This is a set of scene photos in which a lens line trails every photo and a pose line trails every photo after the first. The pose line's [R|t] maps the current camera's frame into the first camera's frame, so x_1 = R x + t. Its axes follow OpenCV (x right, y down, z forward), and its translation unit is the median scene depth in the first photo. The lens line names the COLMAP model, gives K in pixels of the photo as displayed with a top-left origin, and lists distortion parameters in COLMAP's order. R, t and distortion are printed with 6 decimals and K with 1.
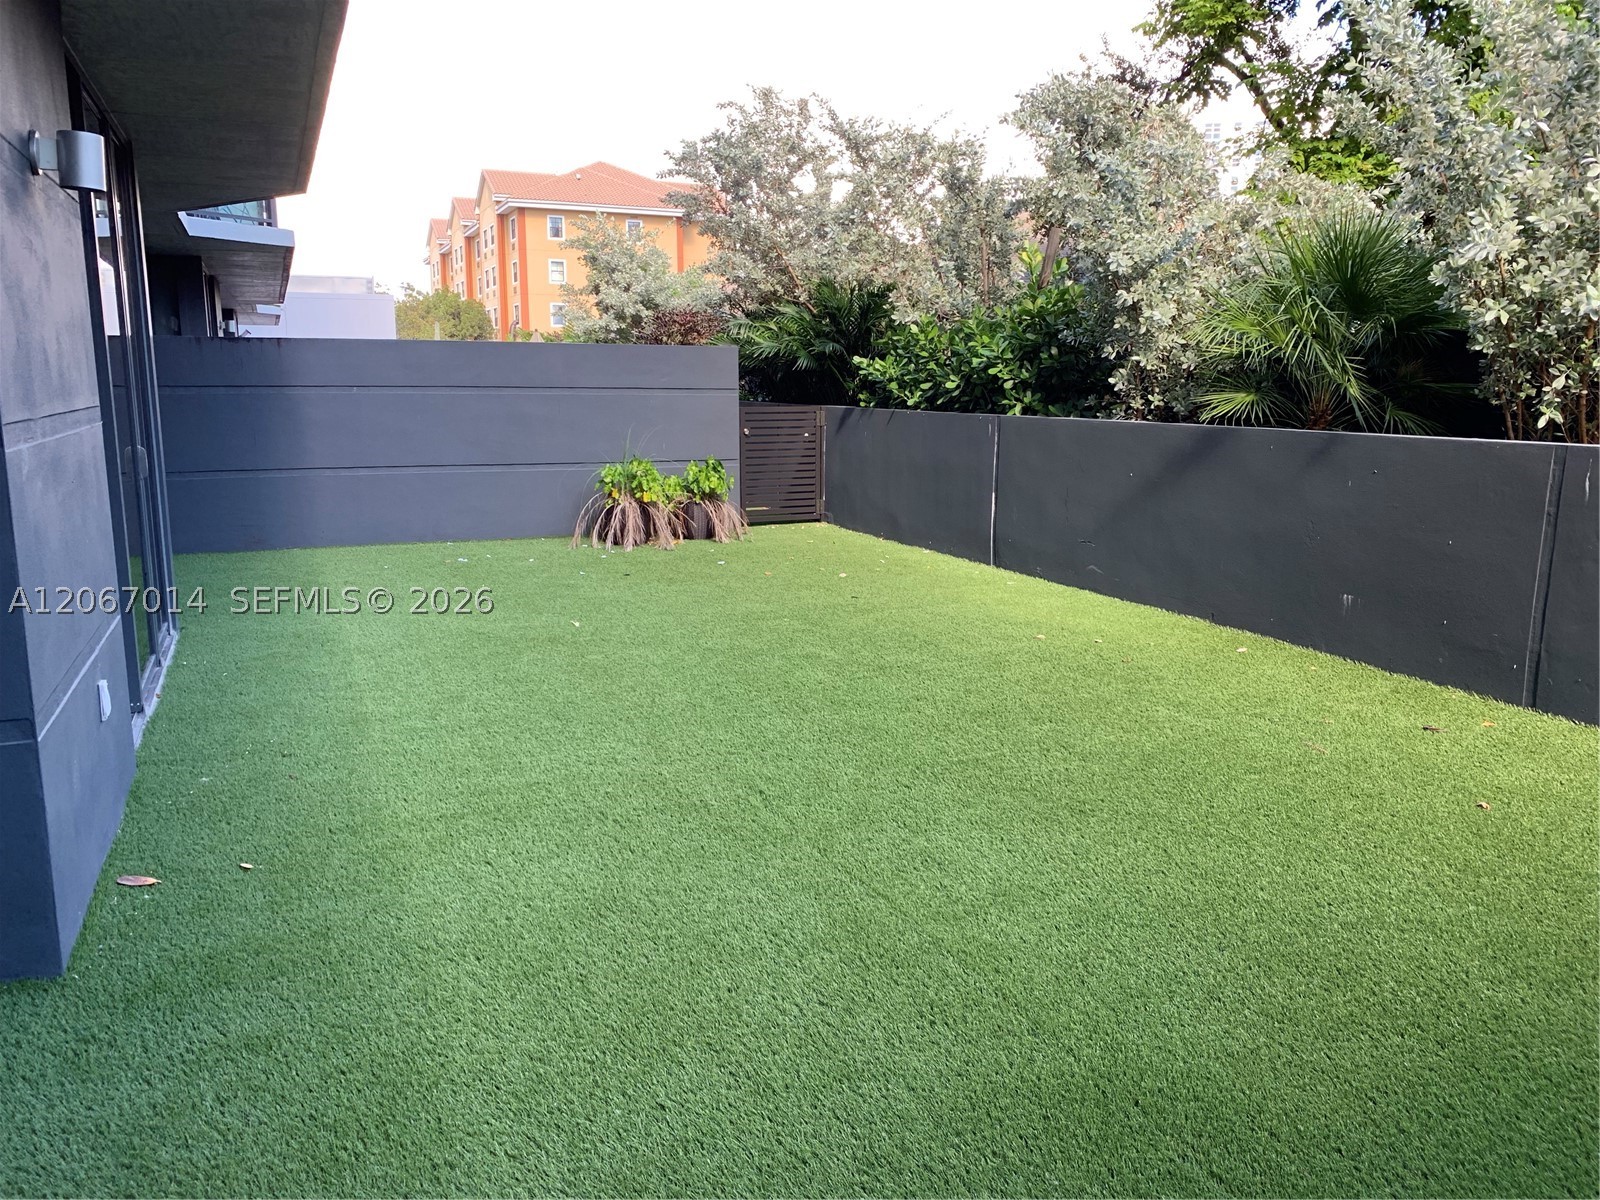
lens RADIAL K [[1187.4, 0, 800.0], [0, 1187.4, 600.0], [0, 0, 1]] dist [0.002572, 0.000272]
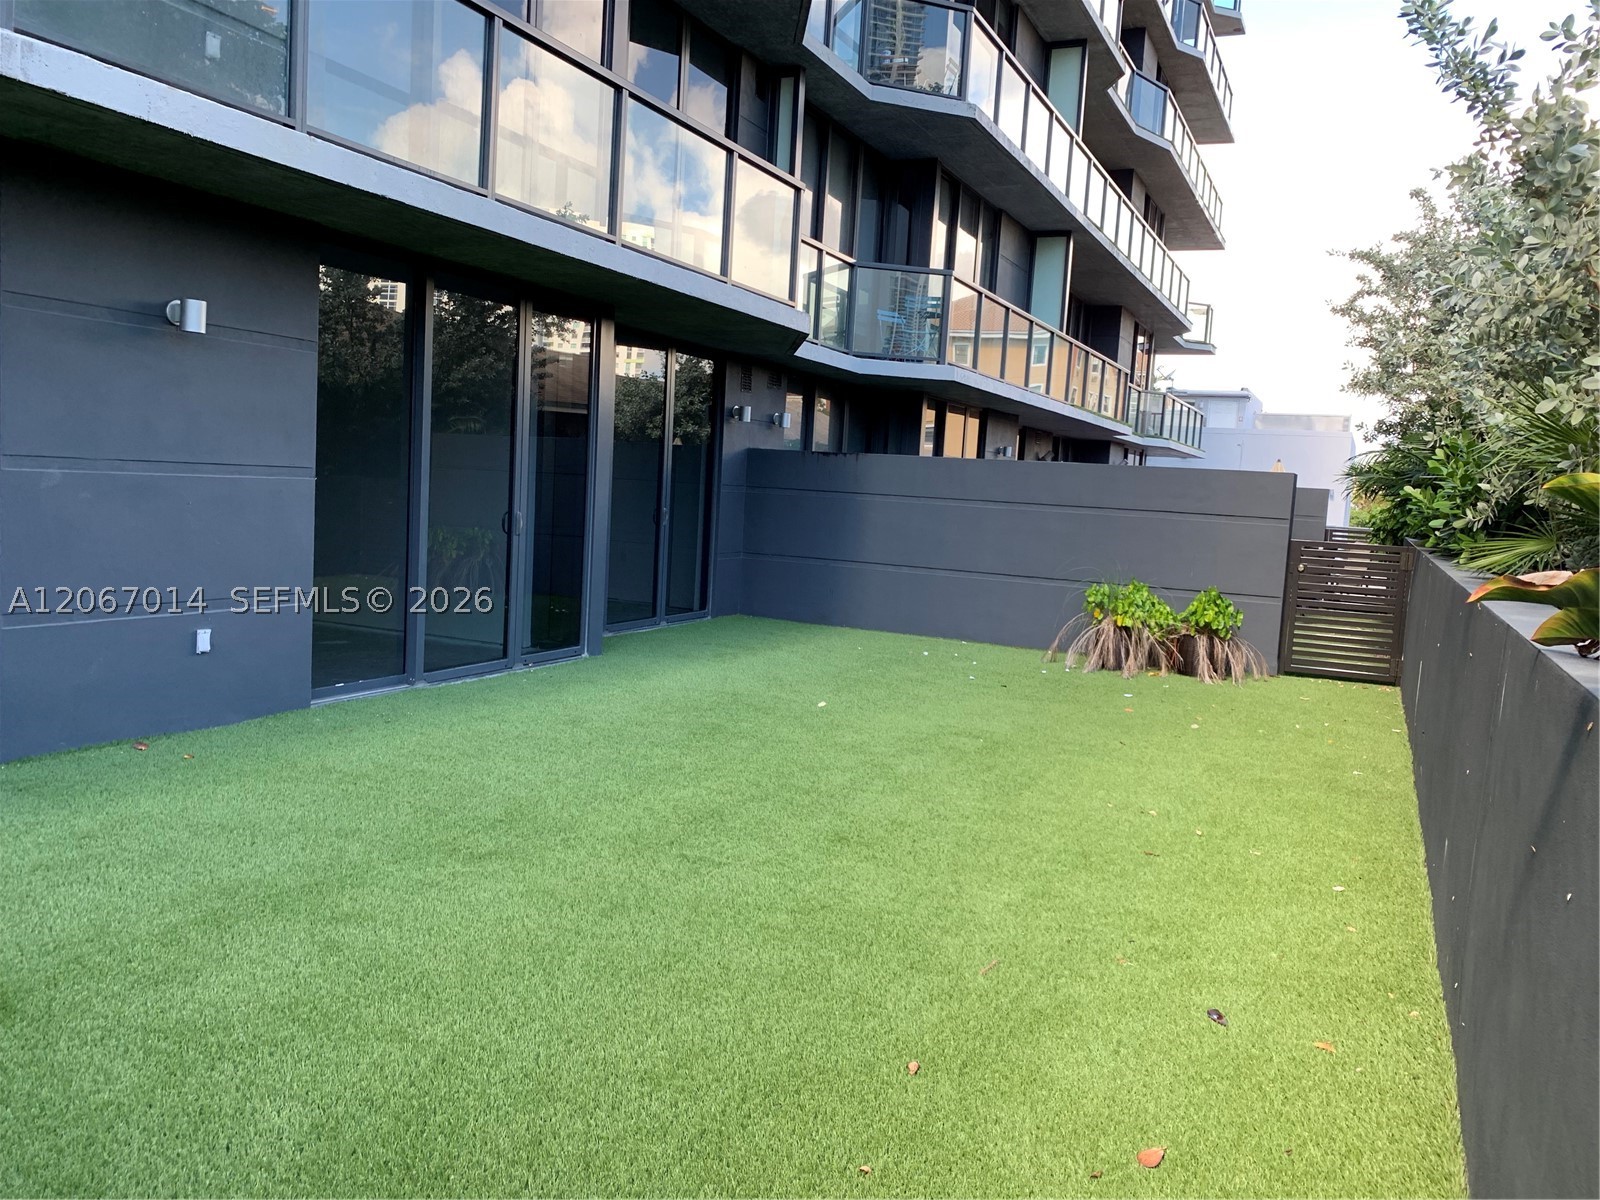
lens RADIAL K [[1187.4, 0, 800.0], [0, 1187.4, 600.0], [0, 0, 1]] dist [0.002572, 0.000272]
pose [[0.645893, 0.104246, -0.756277, 0.425005], [-0.189751, 0.981467, -0.026769, -0.028689], [0.739471, 0.160794, 0.653704, 0.177908]]
